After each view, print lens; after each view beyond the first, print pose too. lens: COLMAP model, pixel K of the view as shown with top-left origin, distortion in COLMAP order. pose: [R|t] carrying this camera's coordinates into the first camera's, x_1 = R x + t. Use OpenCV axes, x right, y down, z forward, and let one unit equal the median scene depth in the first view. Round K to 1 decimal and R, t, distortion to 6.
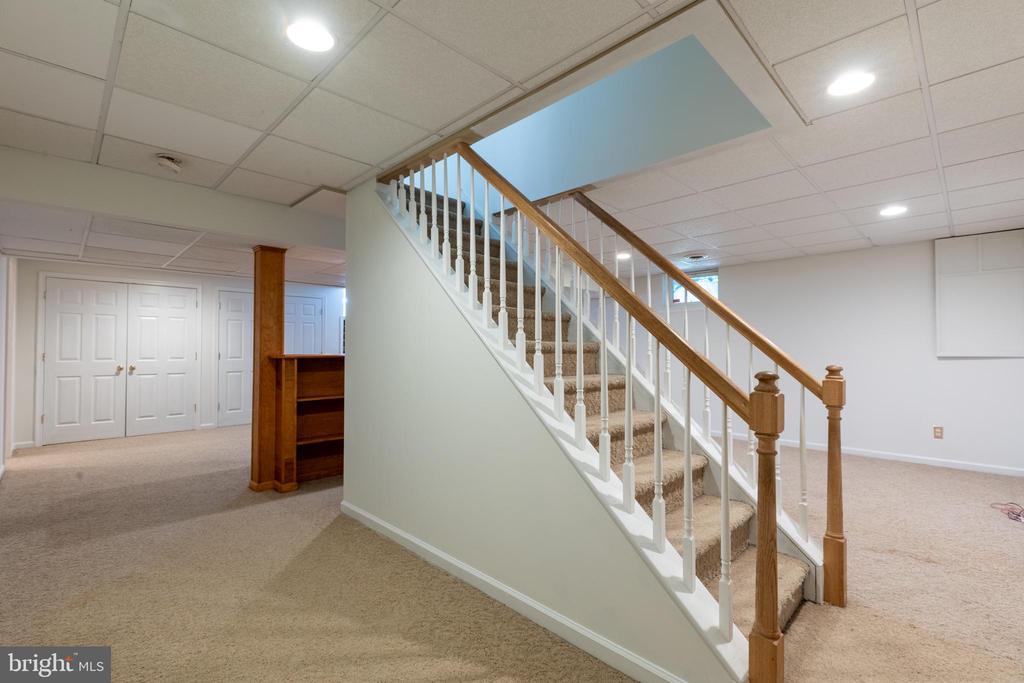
lens RADIAL K [[454.0, 0, 513.4], [0, 454.0, 338.4], [0, 0, 1]] dist [-0.000892, -0.001773]
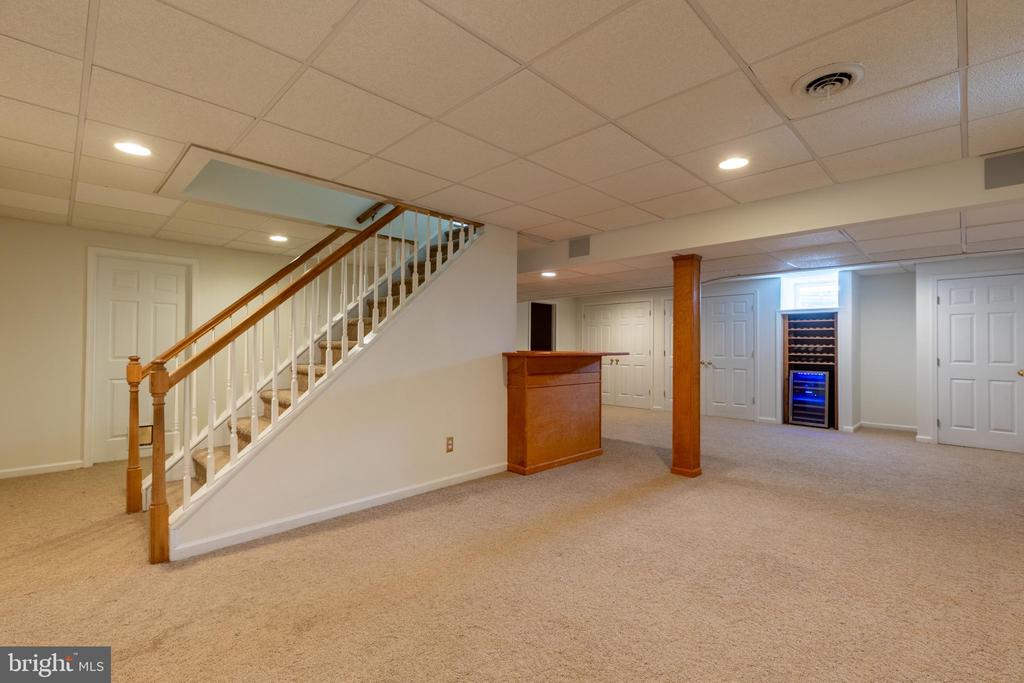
lens RADIAL K [[458.4, 0, 512.0], [0, 458.4, 341.5], [0, 0, 1]] dist [0.000995, 0.000275]
pose [[0.004908, -0.009206, -0.999946, 0.656708], [0.016532, 0.999822, -0.009124, 0.012425], [0.999851, -0.016486, 0.005059, 0.658116]]
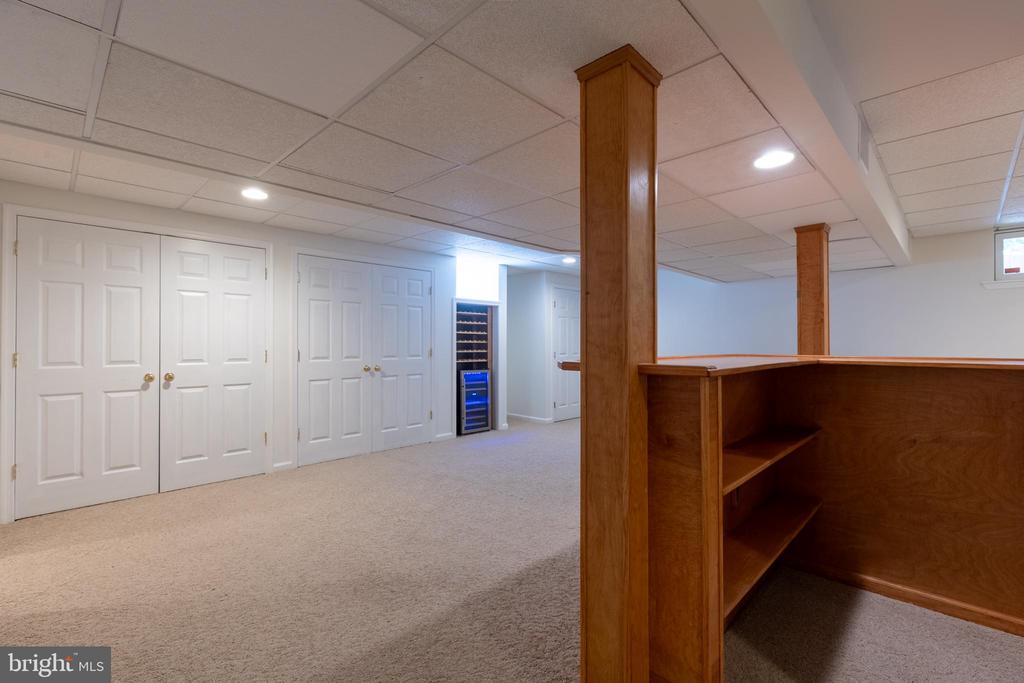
lens RADIAL K [[458.4, 0, 512.0], [0, 458.4, 341.5], [0, 0, 1]] dist [0.000995, 0.000275]
pose [[0.999859, -0.001059, 0.016744, -0.405855], [0.000820, 0.999898, 0.014228, 0.010625], [-0.016757, -0.014212, 0.999759, 0.396280]]
